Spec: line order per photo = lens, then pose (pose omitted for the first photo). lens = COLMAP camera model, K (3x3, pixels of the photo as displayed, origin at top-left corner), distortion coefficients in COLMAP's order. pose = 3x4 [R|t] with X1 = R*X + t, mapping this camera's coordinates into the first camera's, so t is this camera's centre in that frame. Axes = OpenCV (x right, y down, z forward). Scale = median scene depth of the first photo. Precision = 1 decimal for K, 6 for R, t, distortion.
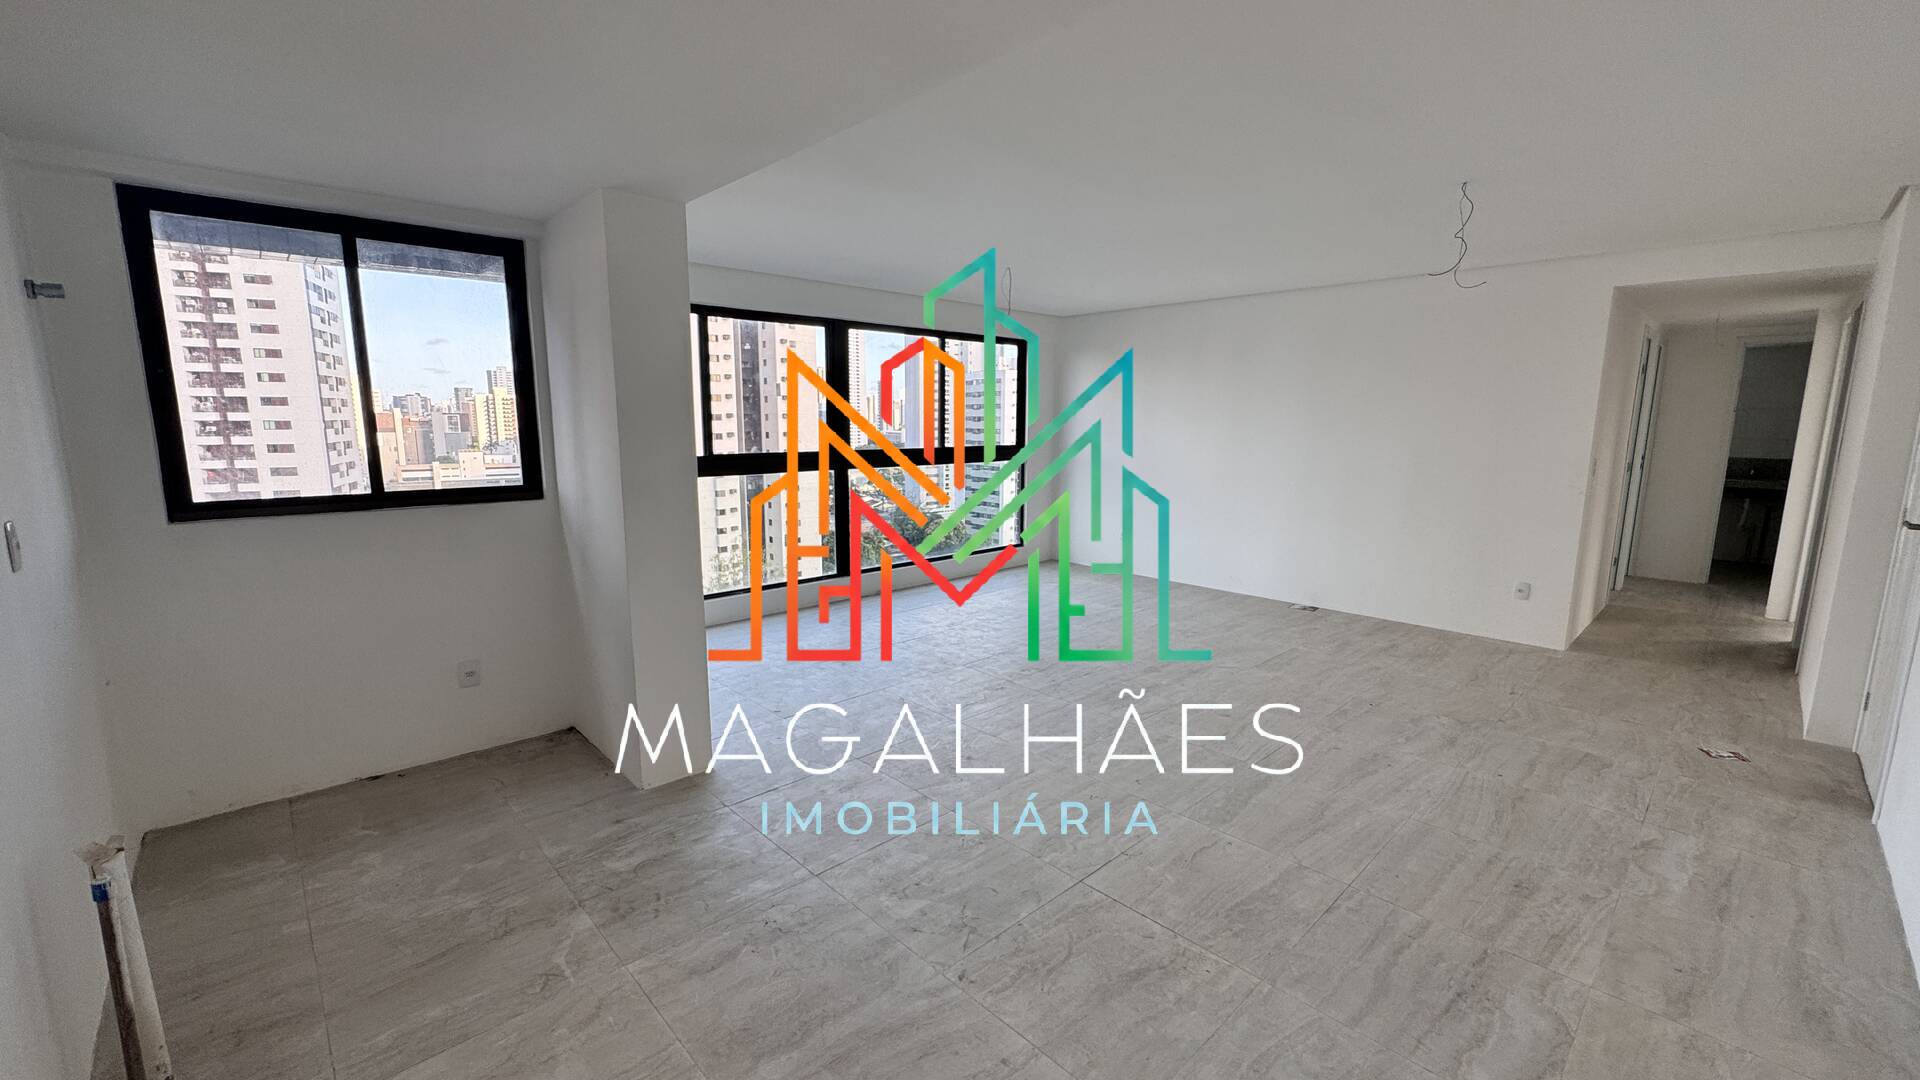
lens RADIAL K [[763.3, 0, 956.2], [0, 763.3, 542.5], [0, 0, 1]] dist [-0.000894, -0.000582]
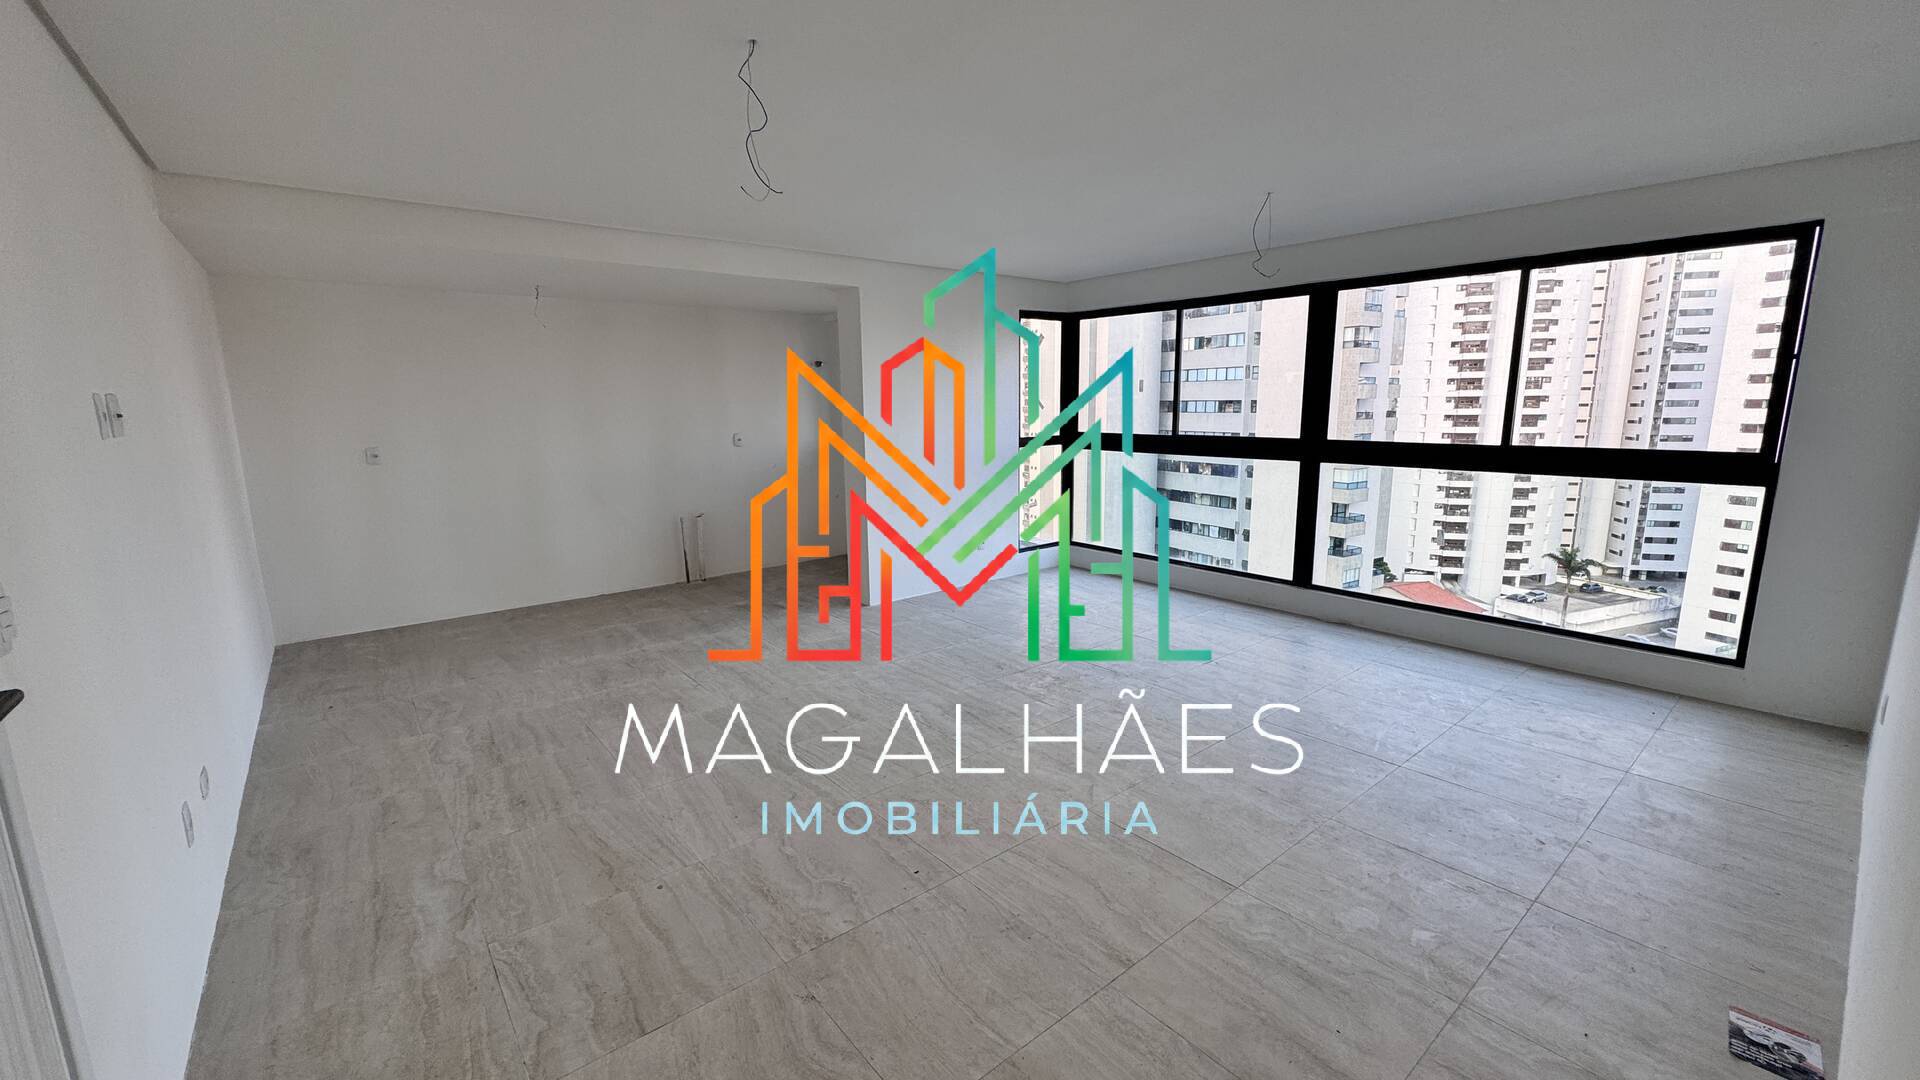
lens RADIAL K [[763.3, 0, 956.9], [0, 763.3, 525.8], [0, 0, 1]] dist [-0.000894, -0.000582]
pose [[-0.070843, 0.157420, -0.984987, 1.650623], [-0.151348, 0.974339, 0.166603, -0.246983], [0.985939, 0.160879, -0.045200, 1.521390]]
